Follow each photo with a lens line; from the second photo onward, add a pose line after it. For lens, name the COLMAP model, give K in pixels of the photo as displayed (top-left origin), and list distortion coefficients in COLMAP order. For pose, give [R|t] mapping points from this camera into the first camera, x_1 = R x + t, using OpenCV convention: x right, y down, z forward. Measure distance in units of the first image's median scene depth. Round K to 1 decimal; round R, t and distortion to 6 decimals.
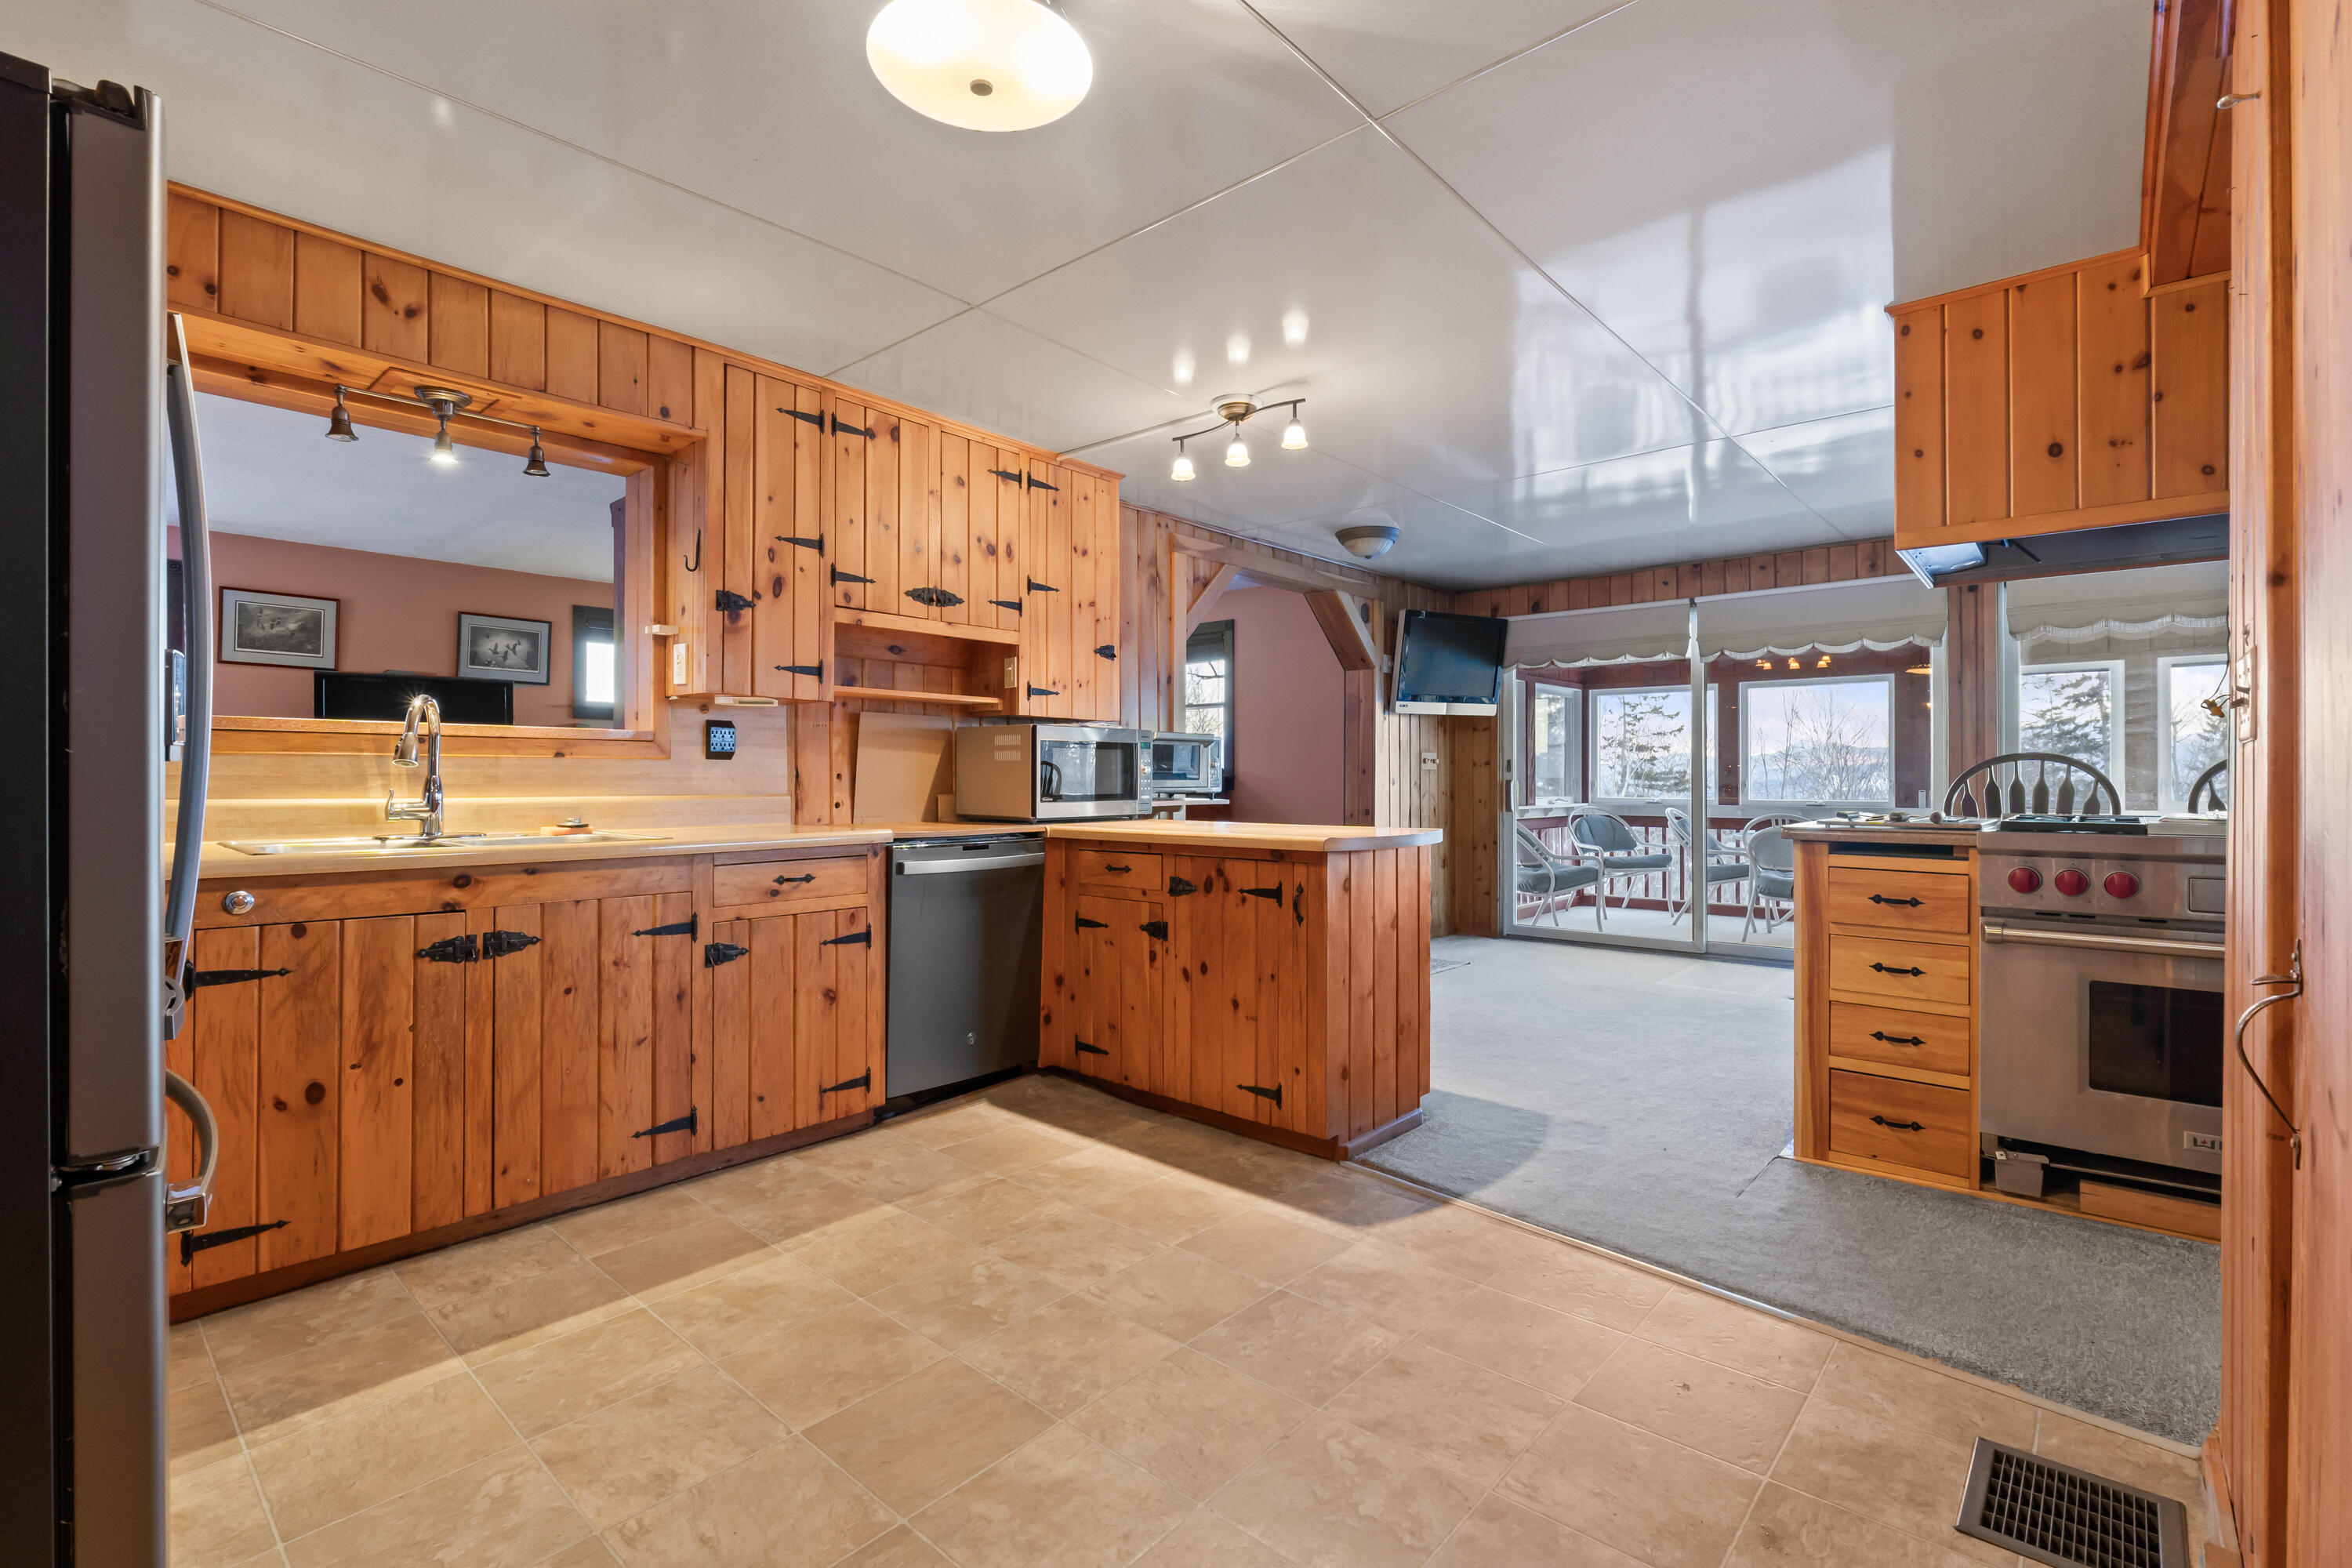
lens RADIAL K [[1059.3, 0, 1176.0], [0, 1059.3, 784.0], [0, 0, 1]] dist [-0.002458, -0.000843]
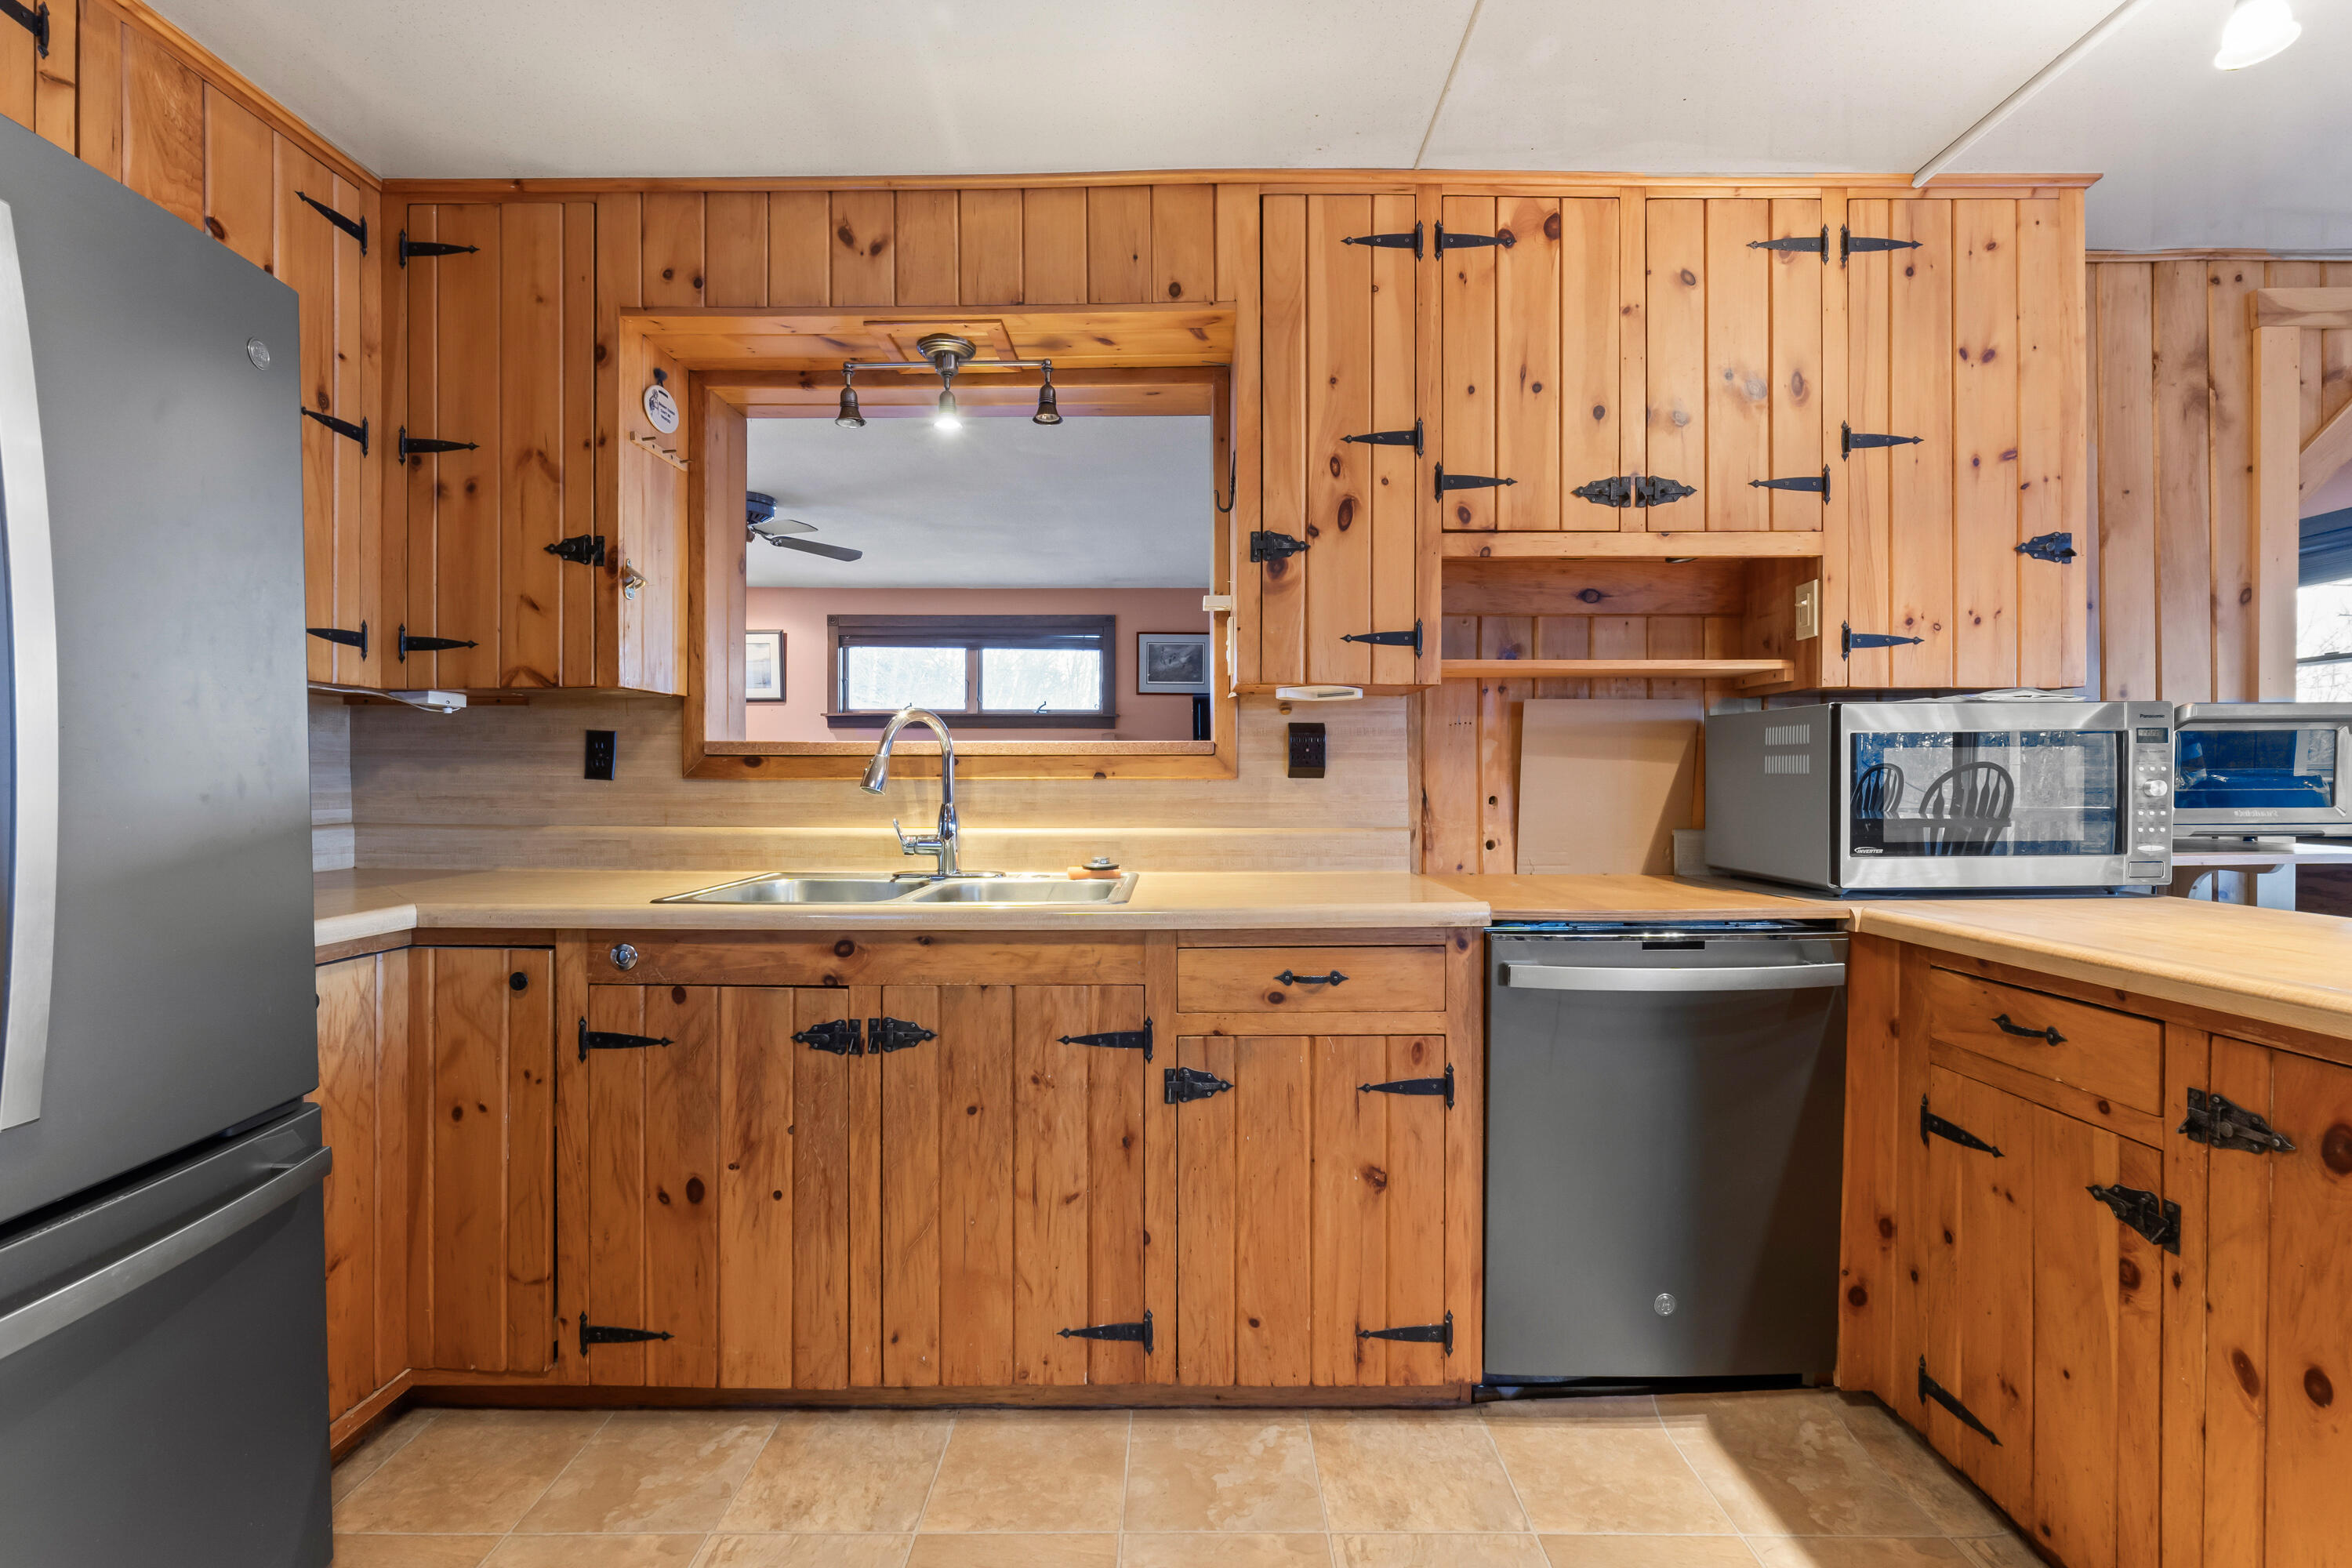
lens RADIAL K [[1019.4, 0, 1175.8], [0, 1019.4, 789.4], [0, 0, 1]] dist [-0.008441, 0.000268]
pose [[0.660974, 0.003507, -0.750401, 0.027493], [-0.001094, 0.999993, 0.003710, -0.020273], [0.750408, -0.001631, 0.660973, 0.546430]]
